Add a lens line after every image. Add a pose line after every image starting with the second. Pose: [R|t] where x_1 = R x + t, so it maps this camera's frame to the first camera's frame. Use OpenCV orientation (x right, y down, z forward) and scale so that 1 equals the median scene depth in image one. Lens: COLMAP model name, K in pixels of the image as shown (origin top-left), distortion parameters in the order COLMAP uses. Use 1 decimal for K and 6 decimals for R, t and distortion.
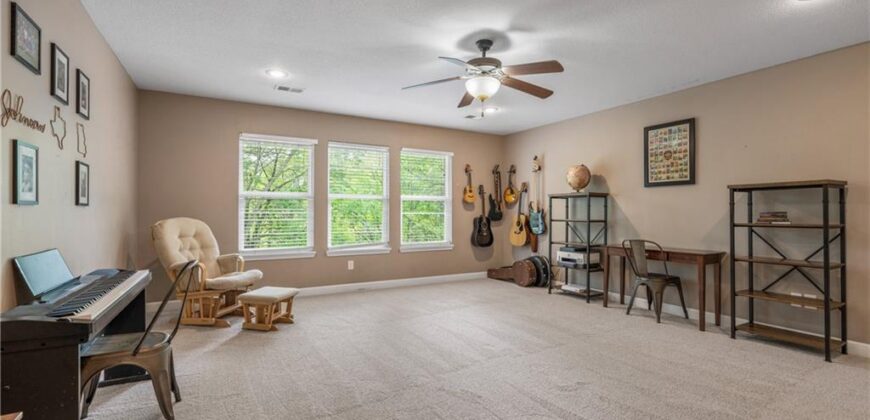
lens RADIAL K [[386.1, 0, 435.0], [0, 386.1, 210.0], [0, 0, 1]] dist [-0.008200, 0.001068]
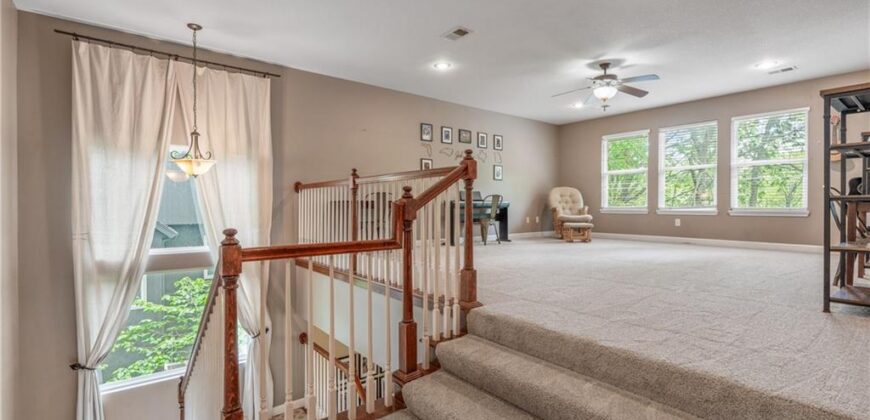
lens RADIAL K [[382.2, 0, 435.0], [0, 382.2, 210.0], [0, 0, 1]] dist [-0.011602, 0.000690]
pose [[0.159842, 0.009680, -0.987095, 0.912484], [0.005523, 0.999927, 0.010701, 0.088688], [0.987127, -0.007162, 0.159777, 0.019622]]
